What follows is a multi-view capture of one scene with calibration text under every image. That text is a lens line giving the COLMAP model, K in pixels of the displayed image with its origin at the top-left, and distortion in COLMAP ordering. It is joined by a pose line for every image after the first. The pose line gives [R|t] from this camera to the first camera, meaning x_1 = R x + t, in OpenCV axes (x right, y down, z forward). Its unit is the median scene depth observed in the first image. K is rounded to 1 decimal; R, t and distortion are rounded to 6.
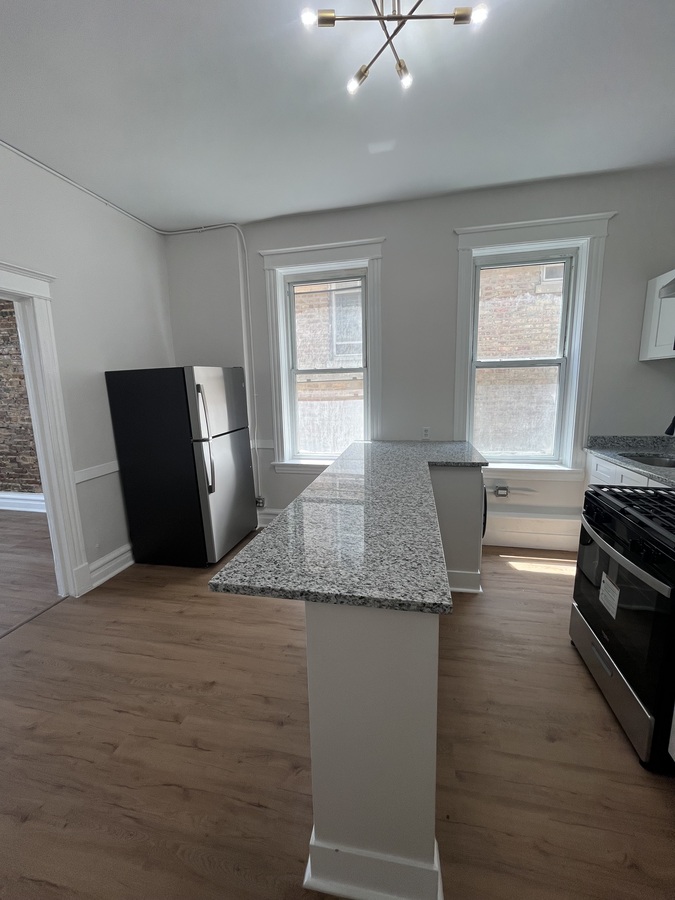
lens RADIAL K [[367.6, 0, 338.6], [0, 367.6, 448.4], [0, 0, 1]] dist [-0.004081, 0.000903]
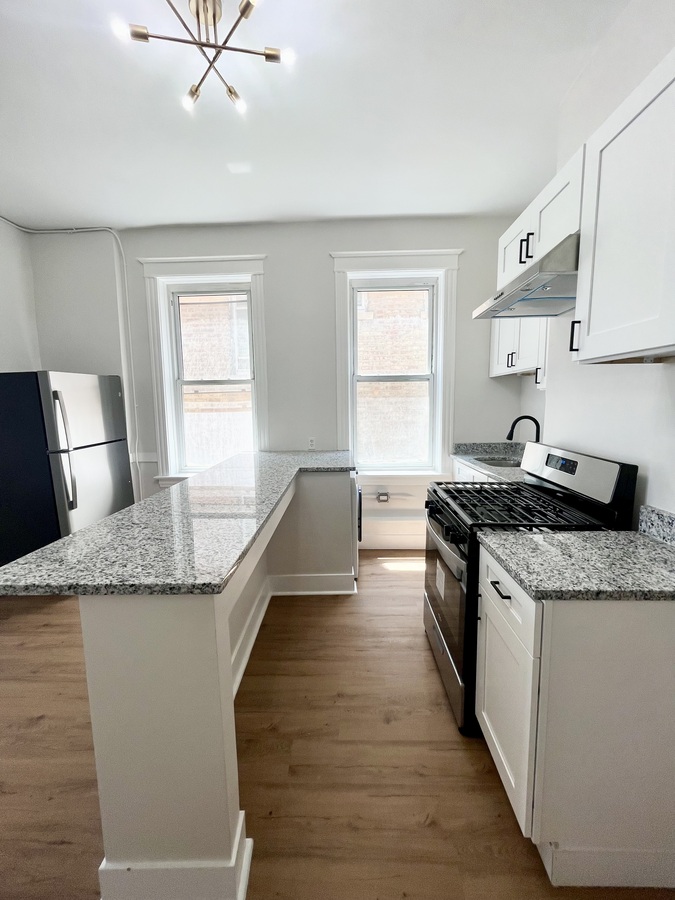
lens RADIAL K [[367.6, 0, 337.9], [0, 367.6, 448.5], [0, 0, 1]] dist [-0.004081, 0.000903]
pose [[0.982052, -0.012837, 0.188175, 0.399574], [0.022993, 0.998388, -0.051885, 0.097542], [-0.187206, 0.055280, 0.980764, -0.083286]]
